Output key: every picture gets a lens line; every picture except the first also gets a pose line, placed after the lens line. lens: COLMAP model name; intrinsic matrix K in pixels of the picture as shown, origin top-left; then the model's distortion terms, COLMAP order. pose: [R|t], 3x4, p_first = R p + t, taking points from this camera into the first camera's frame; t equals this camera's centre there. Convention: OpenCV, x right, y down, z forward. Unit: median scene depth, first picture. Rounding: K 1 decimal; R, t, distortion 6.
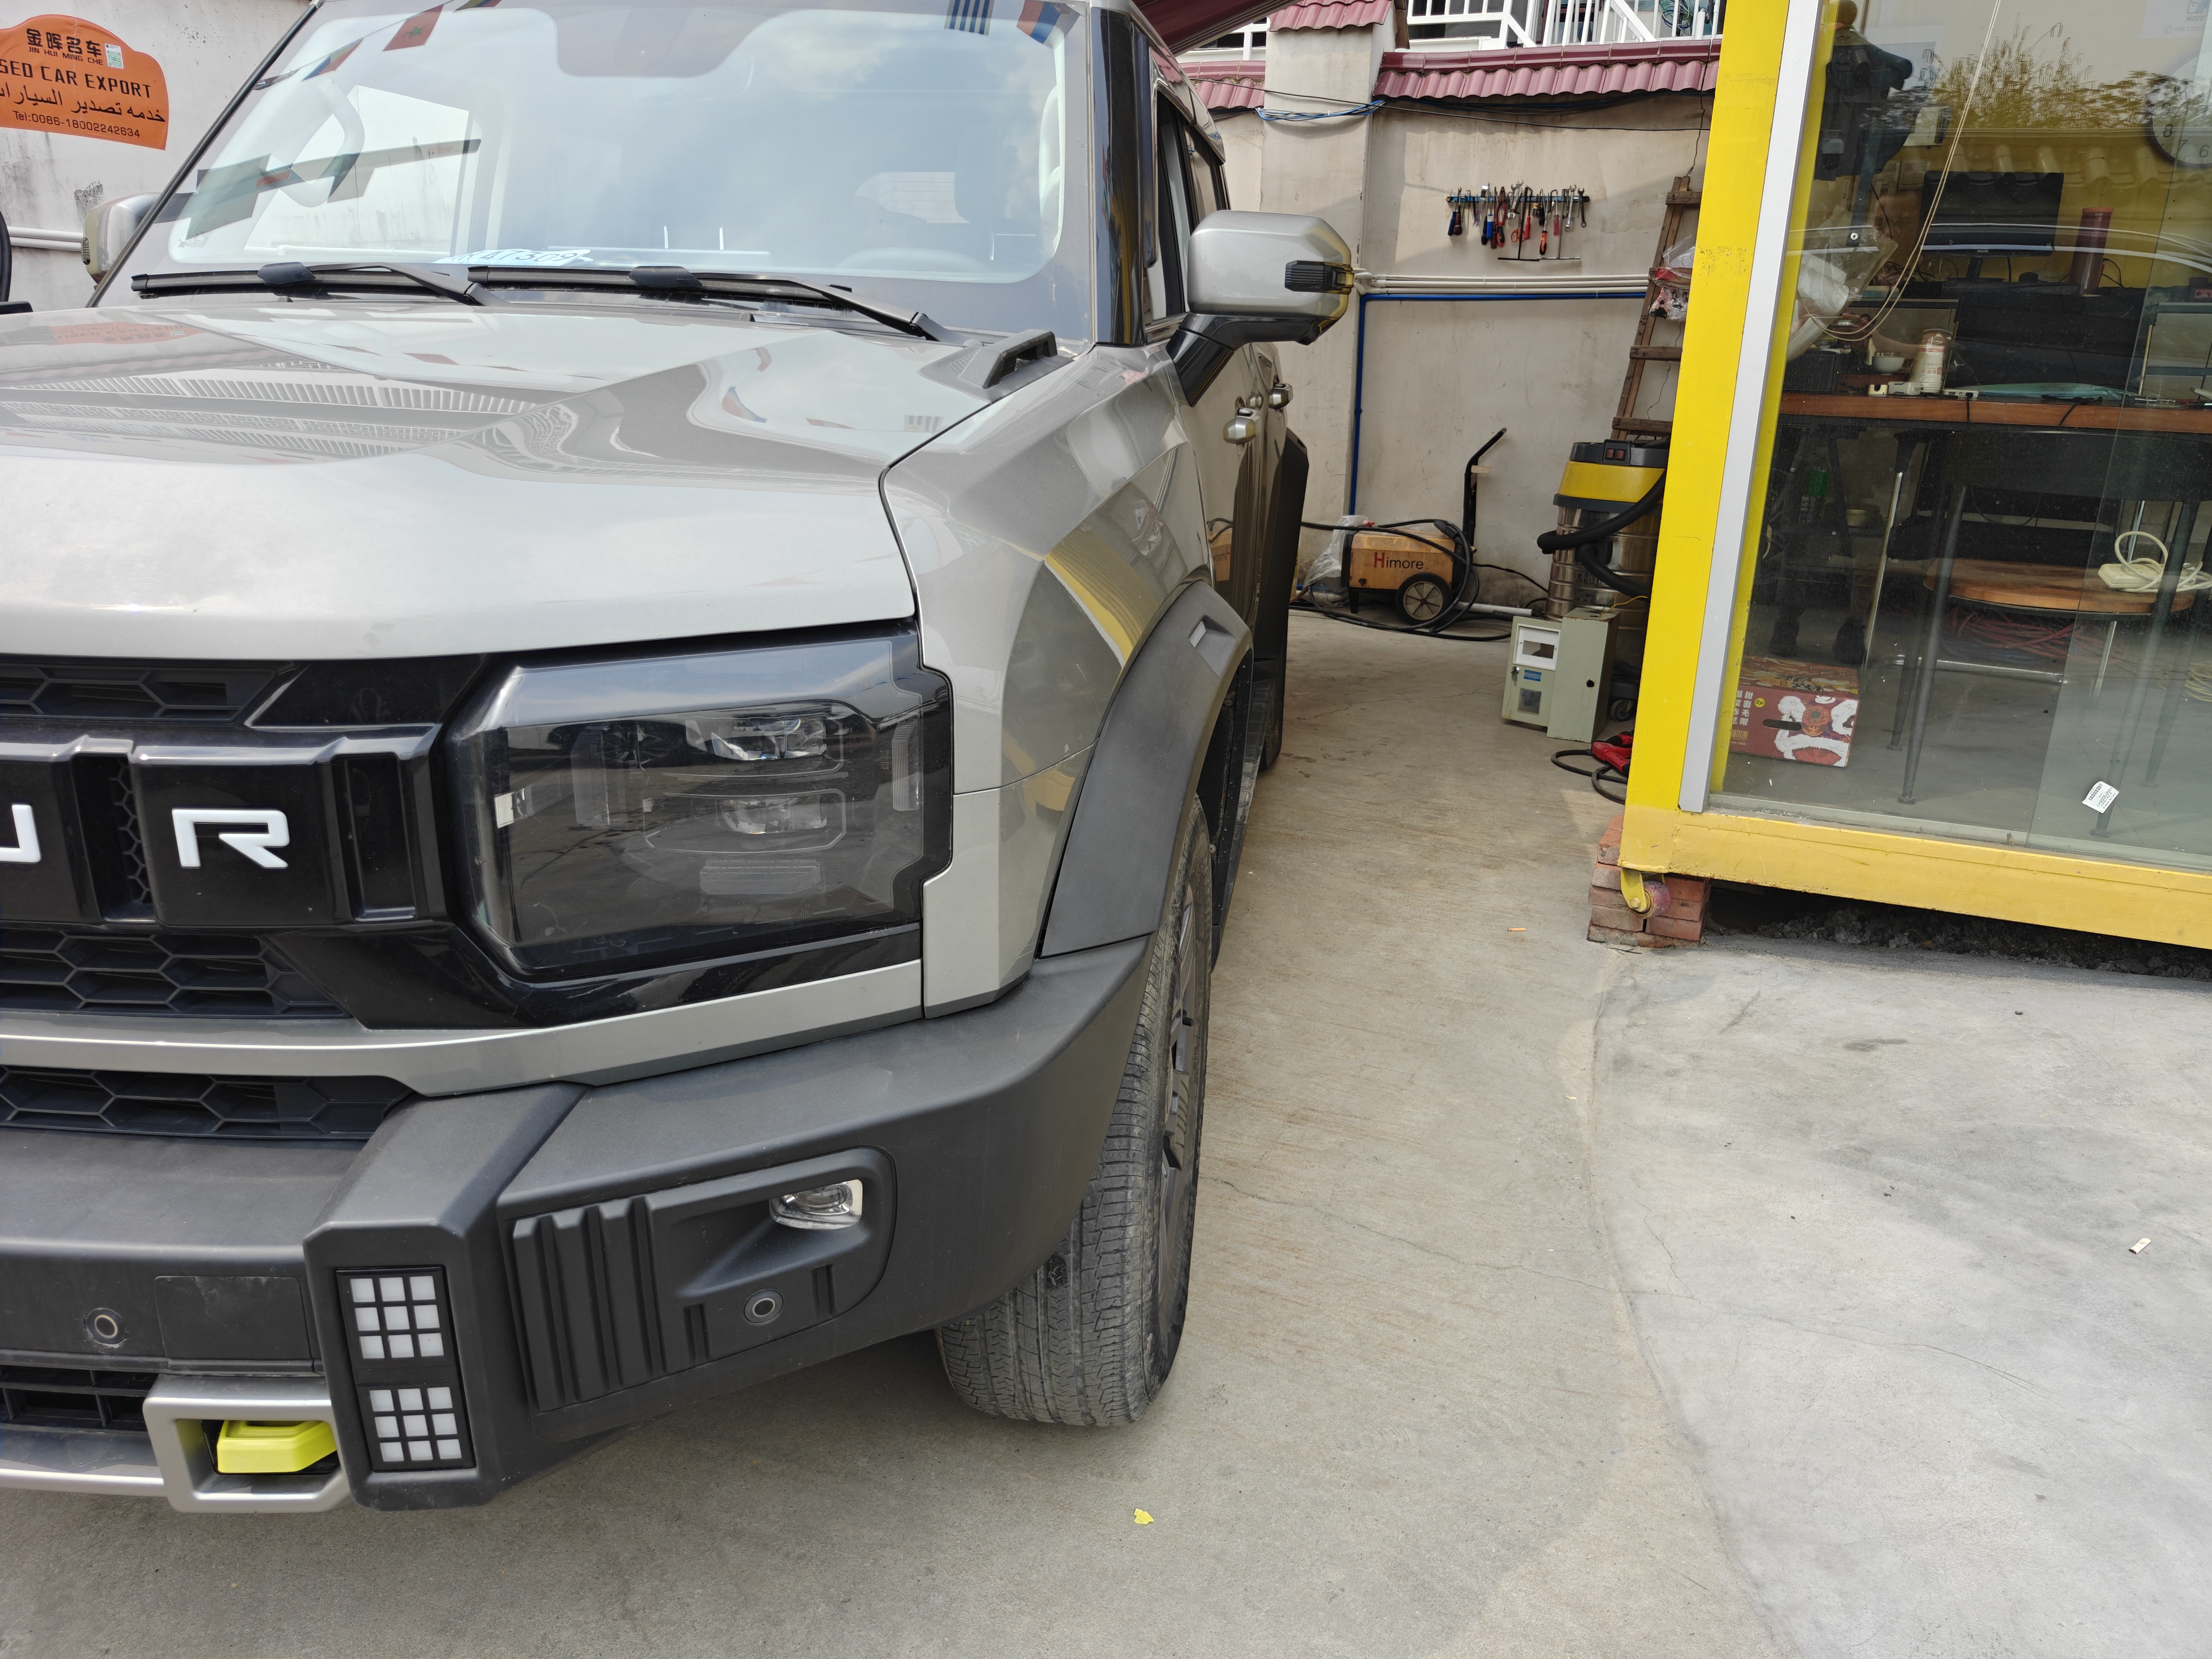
lens RADIAL K [[1541.6, 0, 1133.1], [0, 1541.6, 820.8], [0, 0, 1]] dist [0.003280, -0.001501]
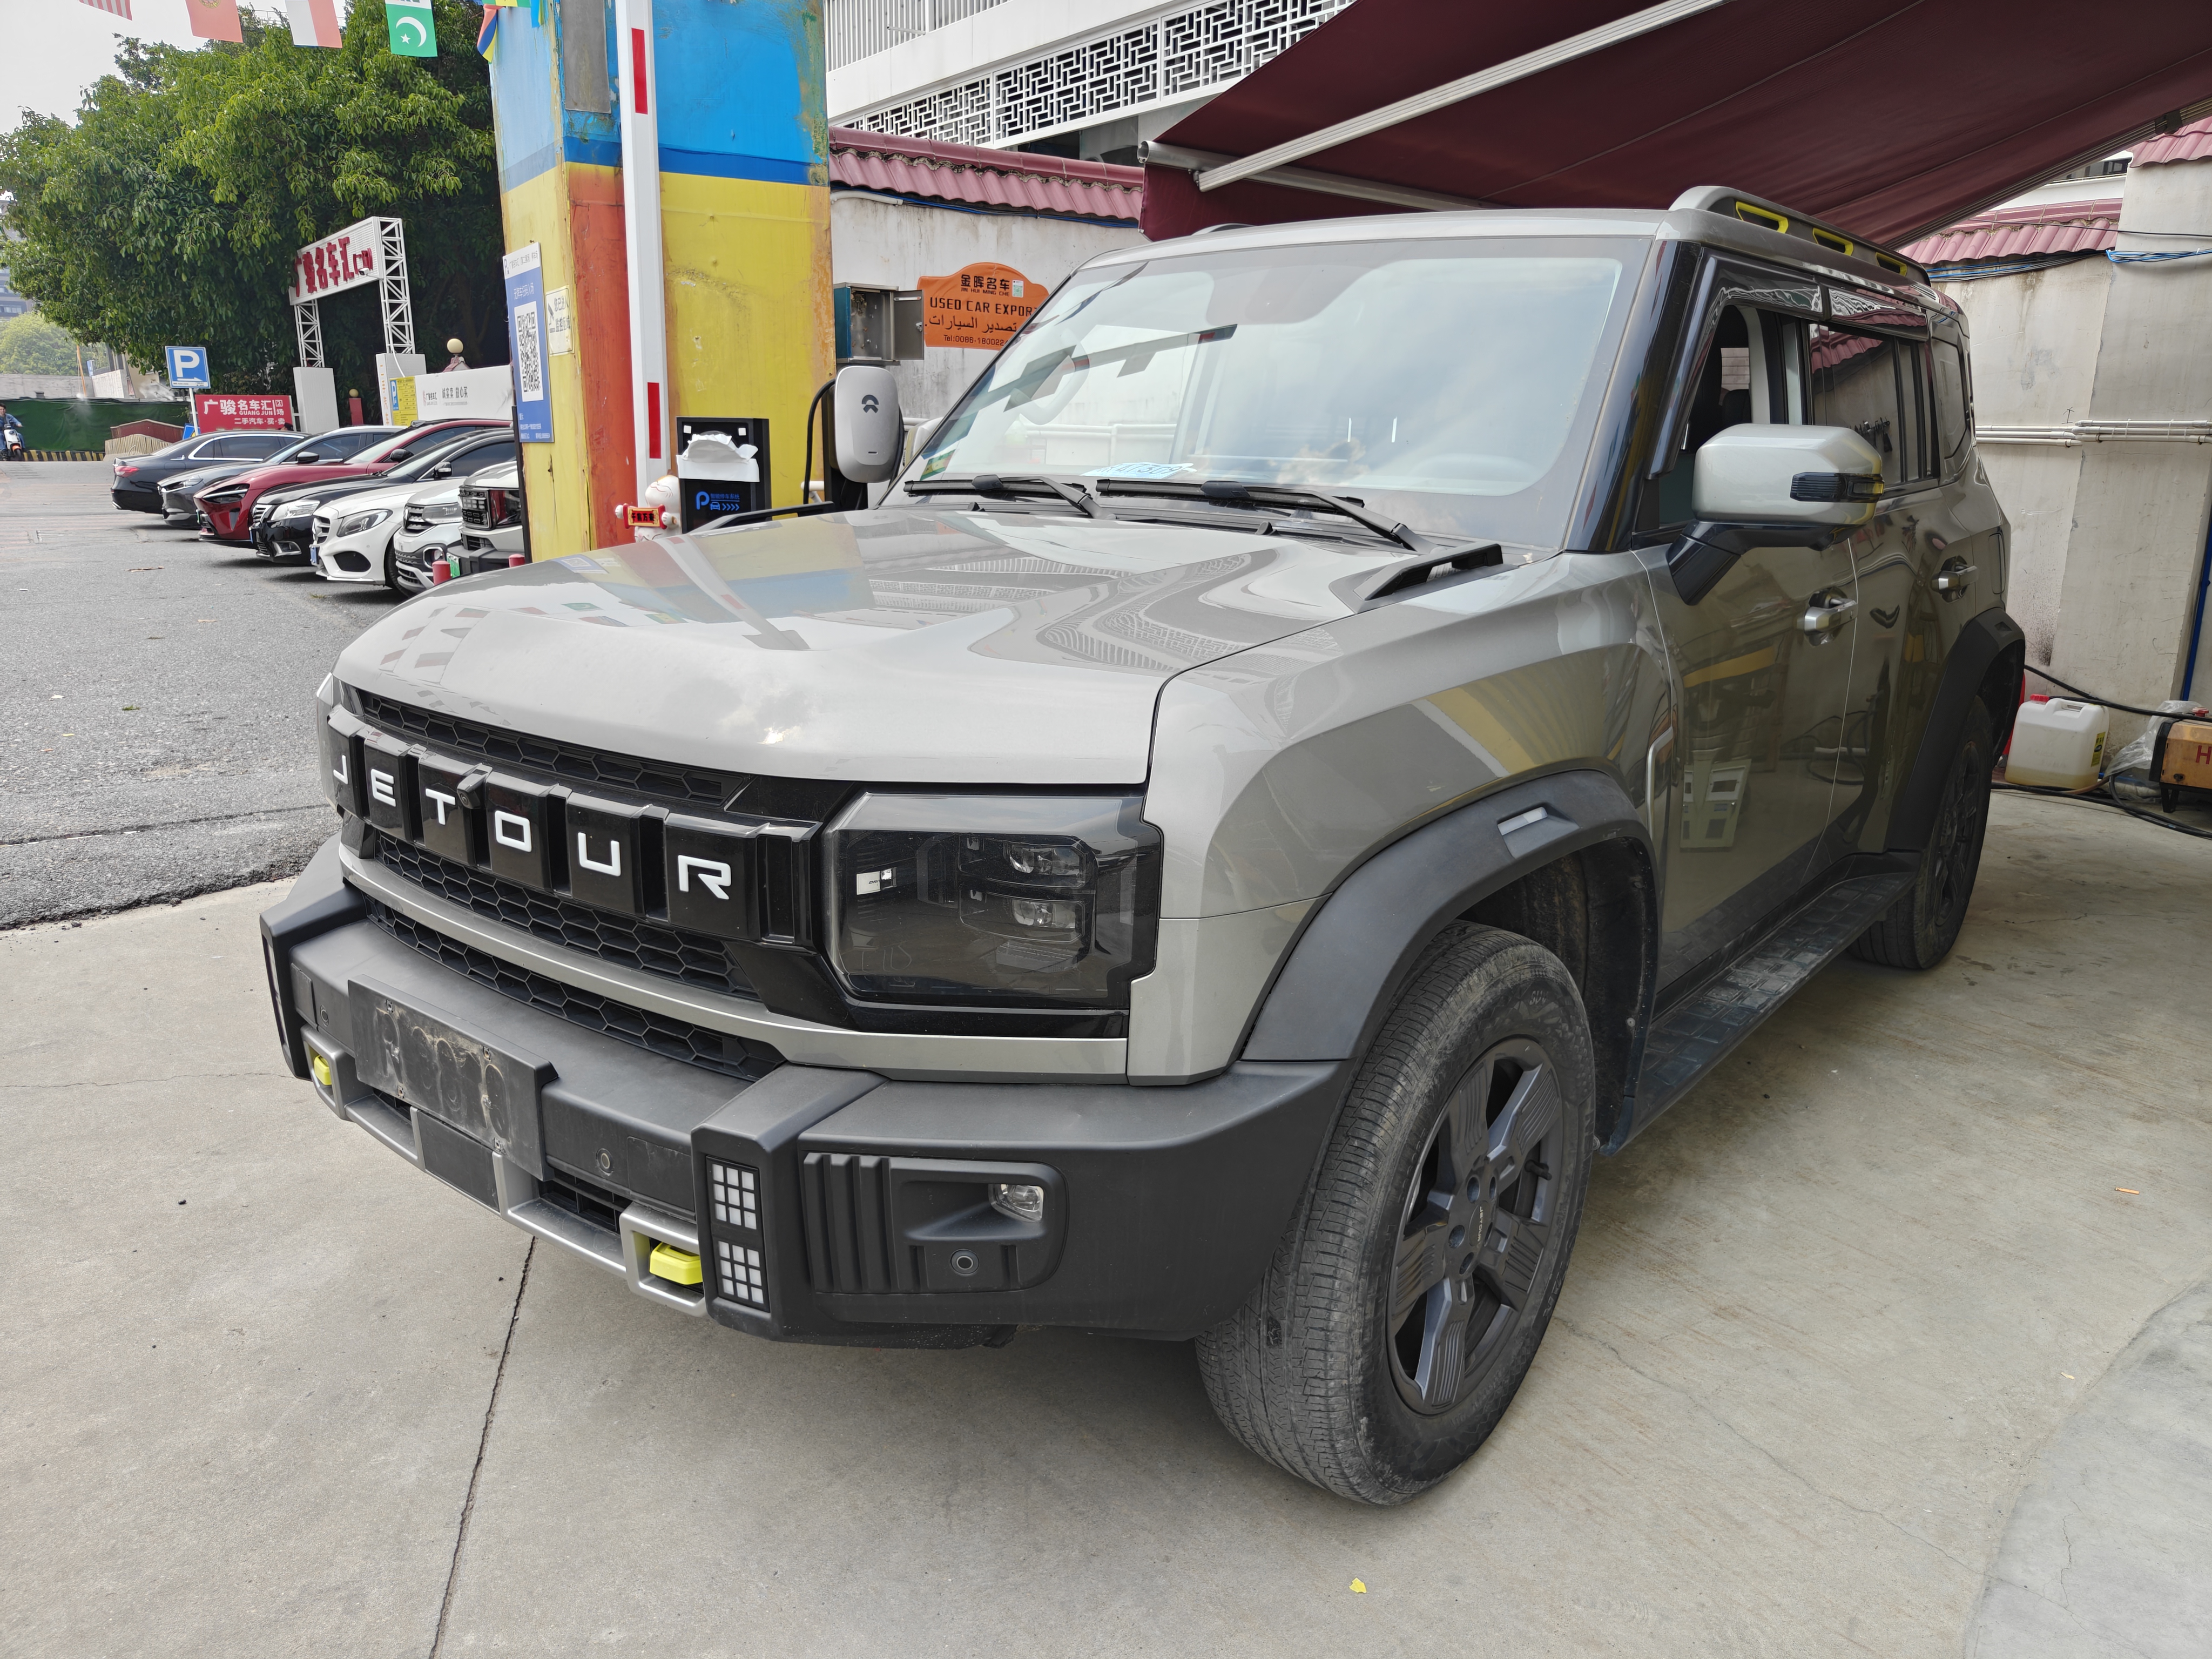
lens RADIAL K [[1495.7, 0, 1106.0], [0, 1495.7, 829.5], [0, 0, 1]] dist [0.037976, -0.046590]
pose [[0.864831, 0.116605, -0.488335, 0.483553], [-0.153844, 0.987414, -0.036679, -0.039996], [0.477912, 0.106849, 0.871885, -0.159498]]
